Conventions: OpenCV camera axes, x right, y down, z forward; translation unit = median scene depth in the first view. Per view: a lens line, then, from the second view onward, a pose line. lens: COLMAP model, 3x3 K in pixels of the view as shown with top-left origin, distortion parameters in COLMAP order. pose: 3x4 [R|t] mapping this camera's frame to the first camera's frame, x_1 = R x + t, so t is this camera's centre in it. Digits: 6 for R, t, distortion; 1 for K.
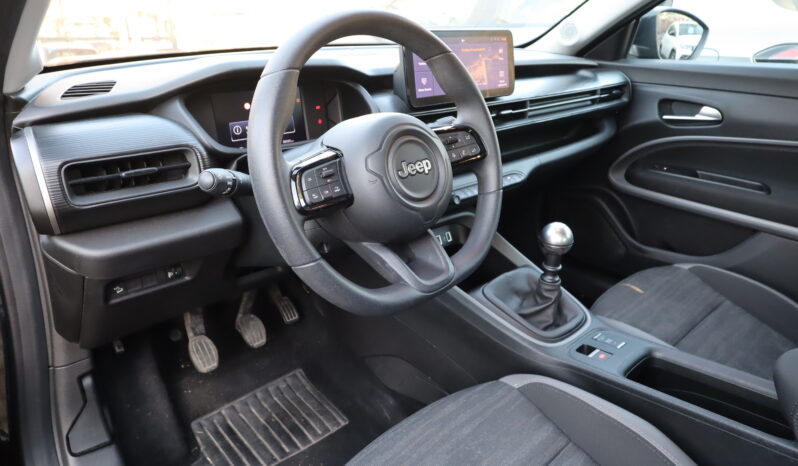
lens RADIAL K [[527.9, 0, 398.0], [0, 527.9, 231.7], [0, 0, 1]] dist [-0.006962, 0.004662]
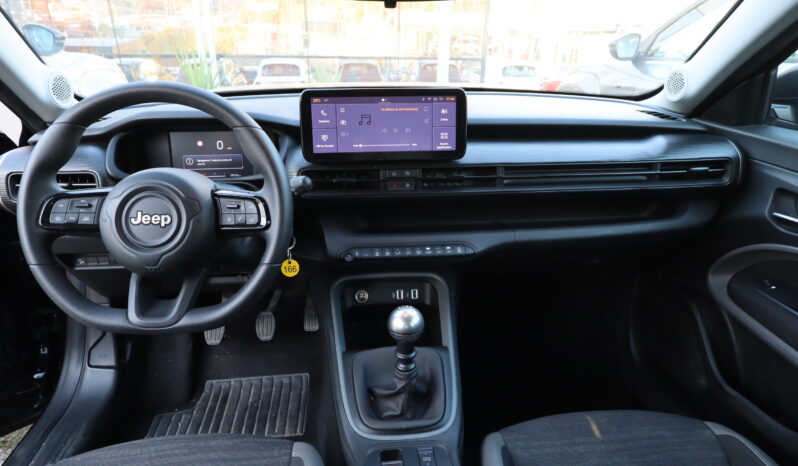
lens RADIAL K [[527.9, 0, 404.0], [0, 527.9, 234.2], [0, 0, 1]] dist [-0.006962, 0.004662]
pose [[0.799956, 0.210702, -0.561850, 0.604041], [-0.219004, 0.974254, 0.053545, -0.145512], [0.558667, 0.080214, 0.825504, 0.190250]]
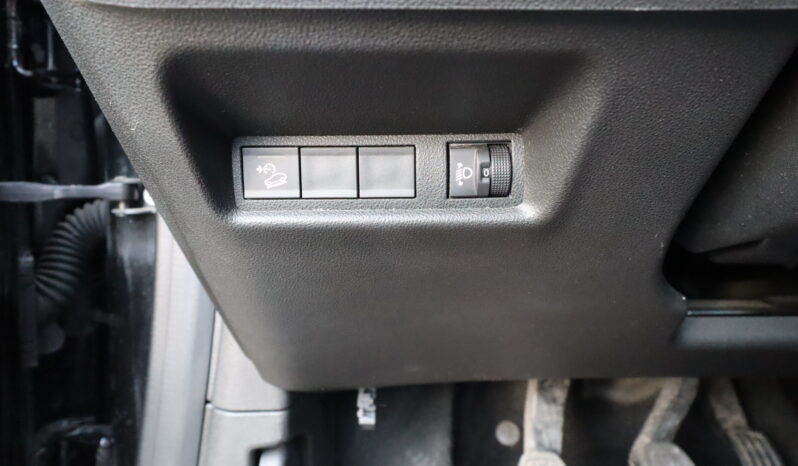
lens RADIAL K [[527.9, 0, 397.4], [0, 527.9, 231.4], [0, 0, 1]] dist [-0.006962, 0.004662]
pose [[0.759056, 0.099590, -0.643363, -0.199871], [-0.233740, 0.964029, -0.126544, 0.100480], [0.607618, 0.246433, 0.755031, 0.527195]]
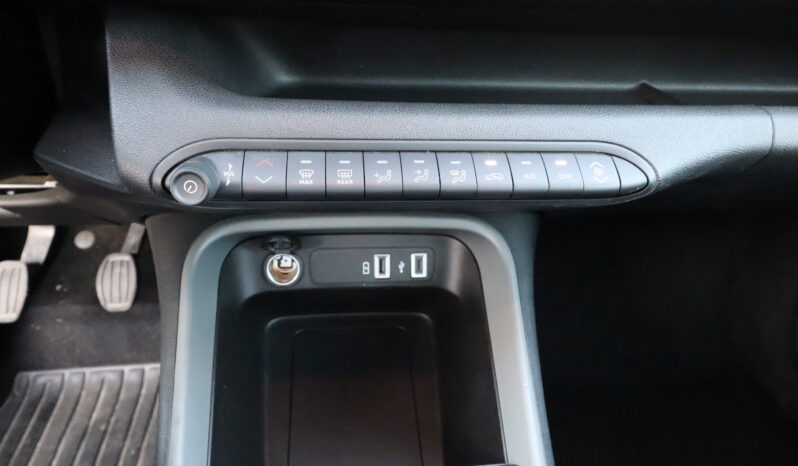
lens RADIAL K [[527.9, 0, 403.8], [0, 527.9, 235.4], [0, 0, 1]] dist [-0.006962, 0.004662]
pose [[0.810148, 0.357952, -0.464253, 0.260009], [-0.264629, 0.929961, 0.255233, -0.106686], [0.523099, -0.083921, 0.848130, 0.679790]]
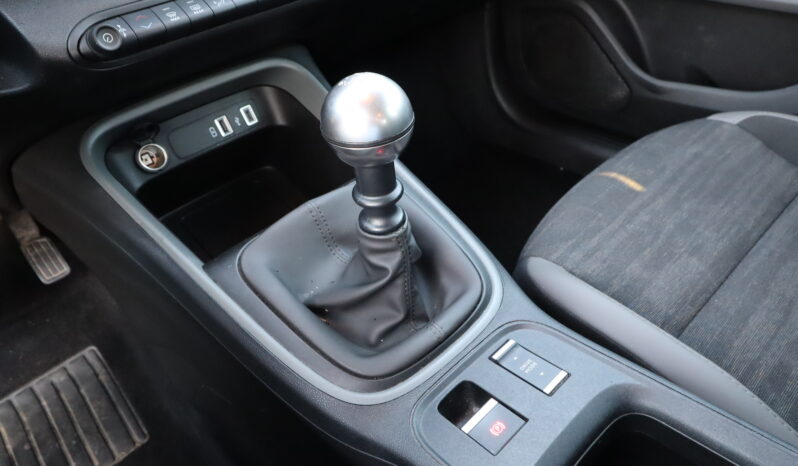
lens RADIAL K [[527.9, 0, 401.2], [0, 527.9, 232.2], [0, 0, 1]] dist [-0.006962, 0.004662]
pose [[0.993576, -0.092668, -0.064953, 0.265068], [0.107509, 0.952136, 0.286144, -0.012786], [0.035328, -0.291289, 0.955983, 0.499921]]
